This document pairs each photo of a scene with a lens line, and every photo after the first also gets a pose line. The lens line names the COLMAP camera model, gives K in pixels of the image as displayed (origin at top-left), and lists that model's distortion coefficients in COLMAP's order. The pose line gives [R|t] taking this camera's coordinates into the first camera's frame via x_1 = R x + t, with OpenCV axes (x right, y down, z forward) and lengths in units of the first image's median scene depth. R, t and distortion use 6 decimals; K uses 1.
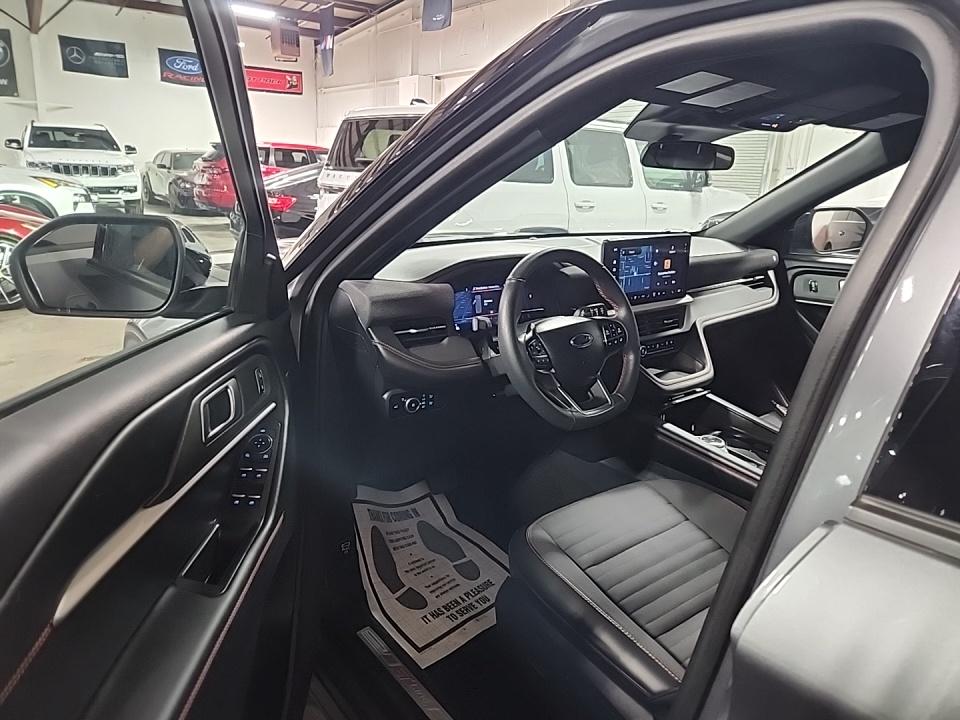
lens RADIAL K [[642.4, 0, 468.7], [0, 642.4, 361.1], [0, 0, 1]] dist [0.047981, -0.035145]
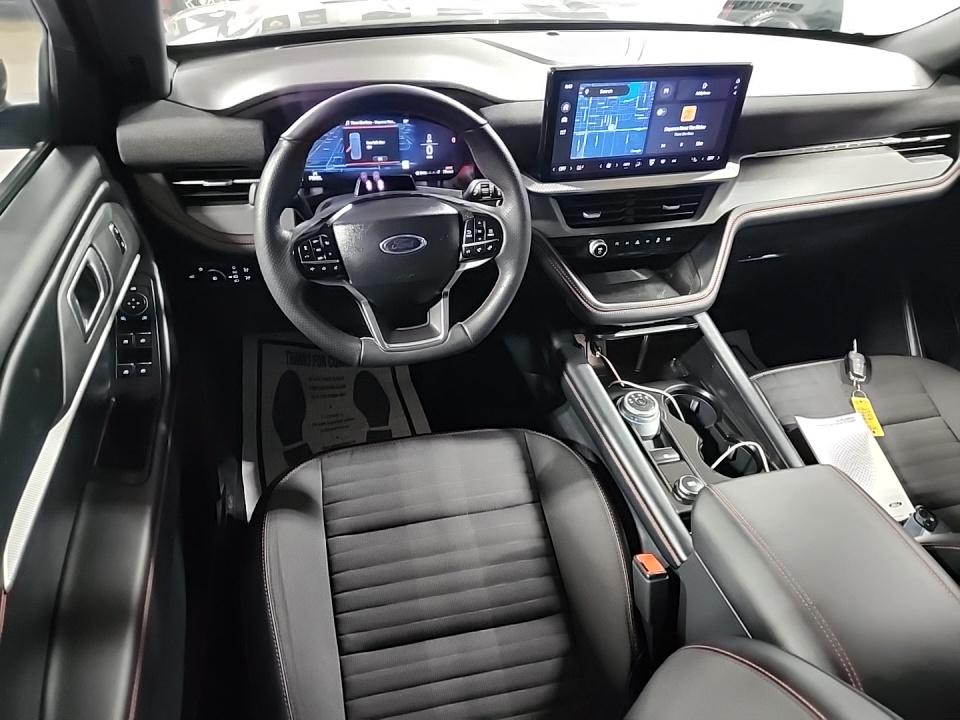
lens RADIAL K [[628.4, 0, 482.7], [0, 628.4, 365.1], [0, 0, 1]] dist [0.058197, -0.046198]
pose [[0.914238, 0.267243, -0.304548, 0.378697], [-0.131487, 0.906649, 0.400871, -0.150884], [0.383248, -0.326448, 0.864033, 0.324496]]
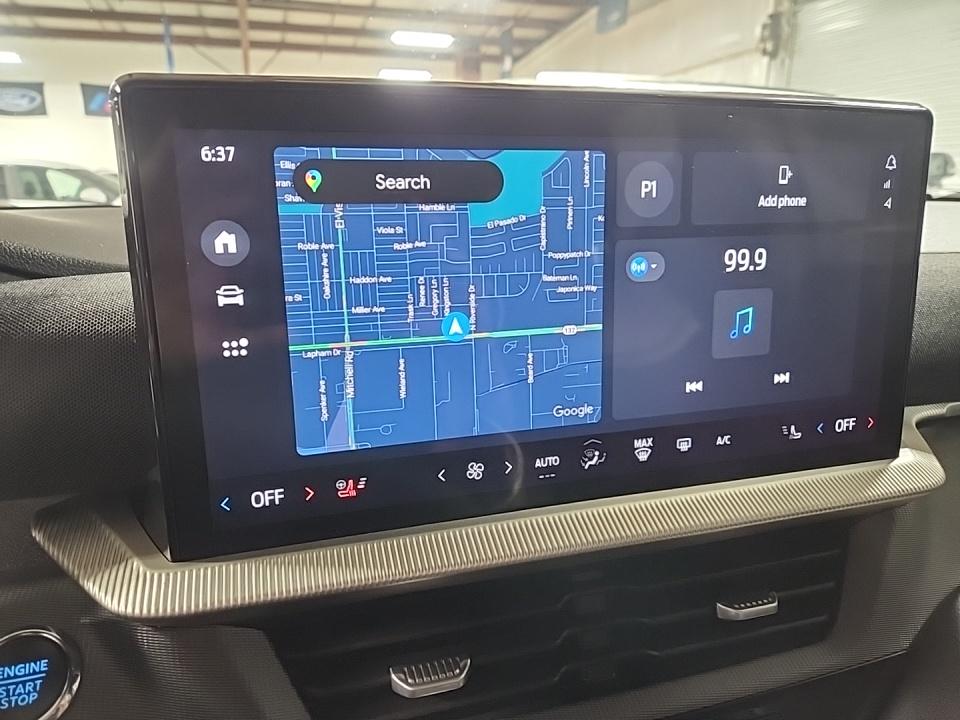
lens RADIAL K [[628.4, 0, 482.7], [0, 628.4, 365.1], [0, 0, 1]] dist [0.058197, -0.046198]
pose [[0.924349, 0.042074, -0.379222, 0.309784], [-0.065873, 0.996575, -0.049995, -0.114155], [0.375820, 0.071193, 0.923954, 0.827540]]
